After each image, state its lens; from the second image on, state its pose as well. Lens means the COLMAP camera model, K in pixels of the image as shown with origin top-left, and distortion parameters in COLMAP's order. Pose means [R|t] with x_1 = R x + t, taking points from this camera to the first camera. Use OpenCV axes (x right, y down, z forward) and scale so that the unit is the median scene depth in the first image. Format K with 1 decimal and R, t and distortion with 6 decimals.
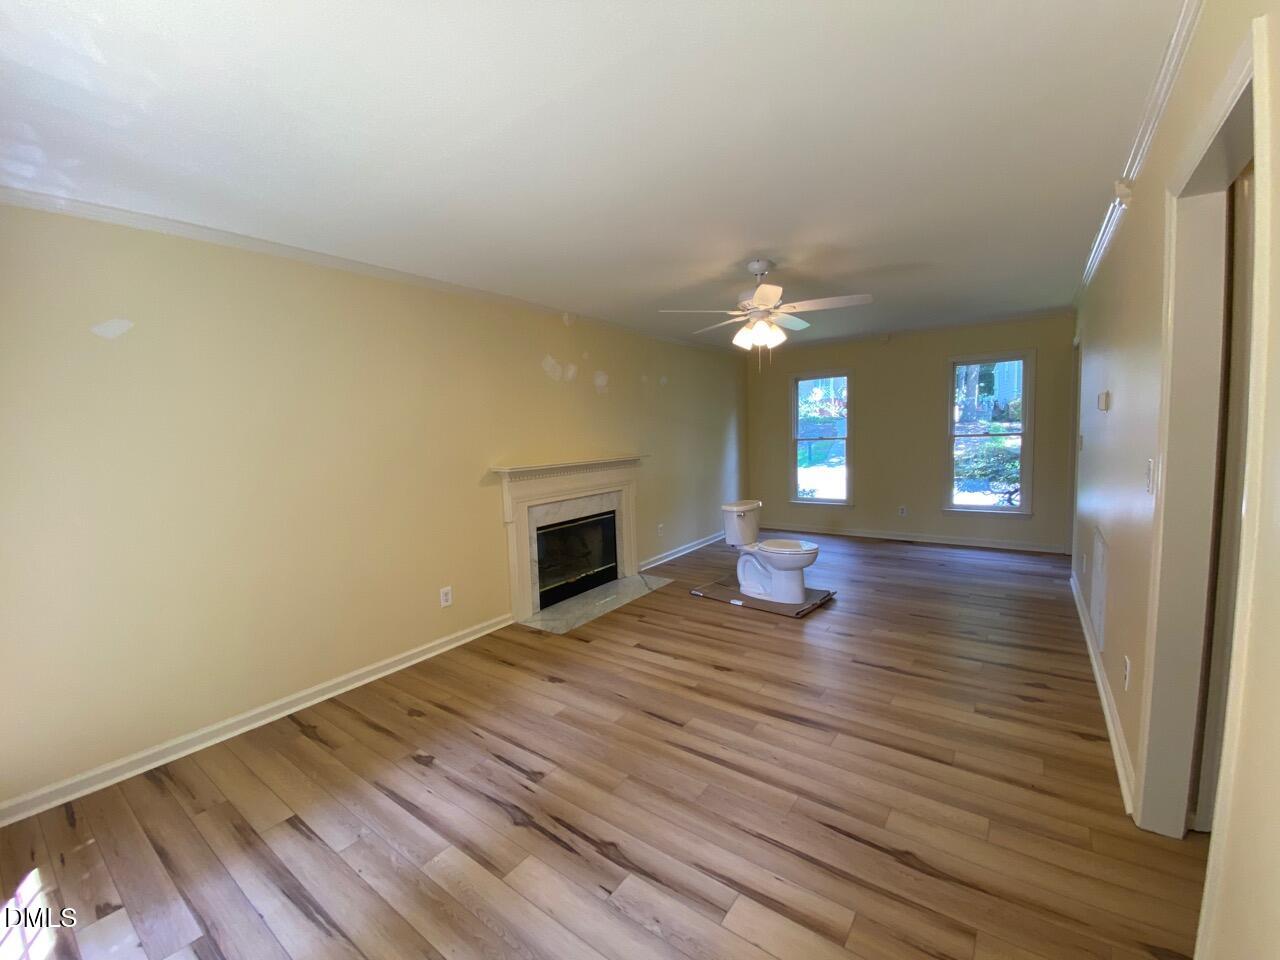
lens RADIAL K [[517.9, 0, 636.1], [0, 517.9, 480.2], [0, 0, 1]] dist [-0.000273, -0.000138]
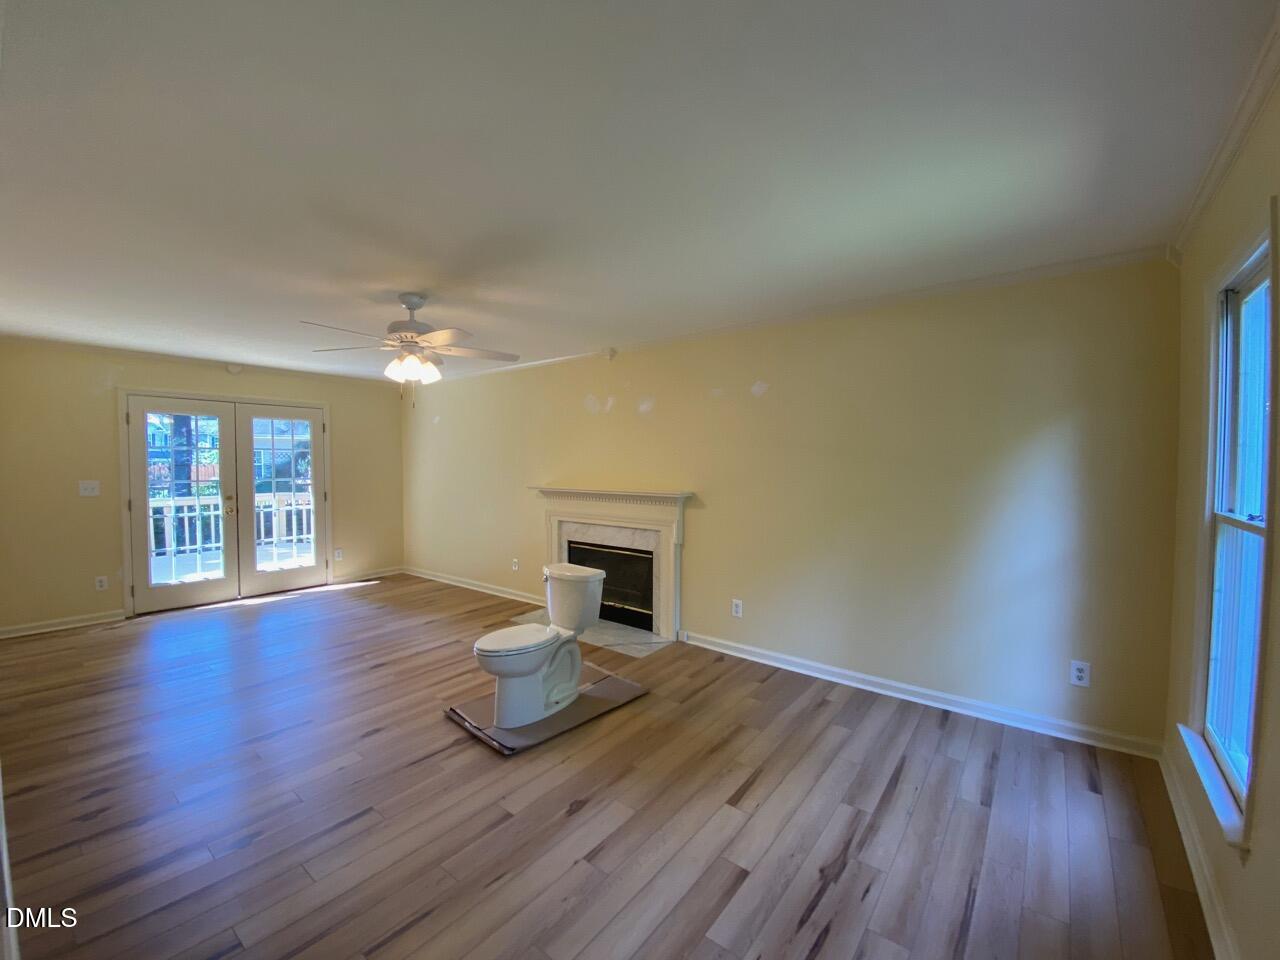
lens RADIAL K [[518.5, 0, 637.1], [0, 518.5, 485.4], [0, 0, 1]] dist [-0.000377, 0.000023]
pose [[-0.033228, 0.104705, -0.993948, 0.885986], [-0.068075, 0.991951, 0.106770, -0.155932], [0.997127, 0.071211, -0.025833, 1.083453]]
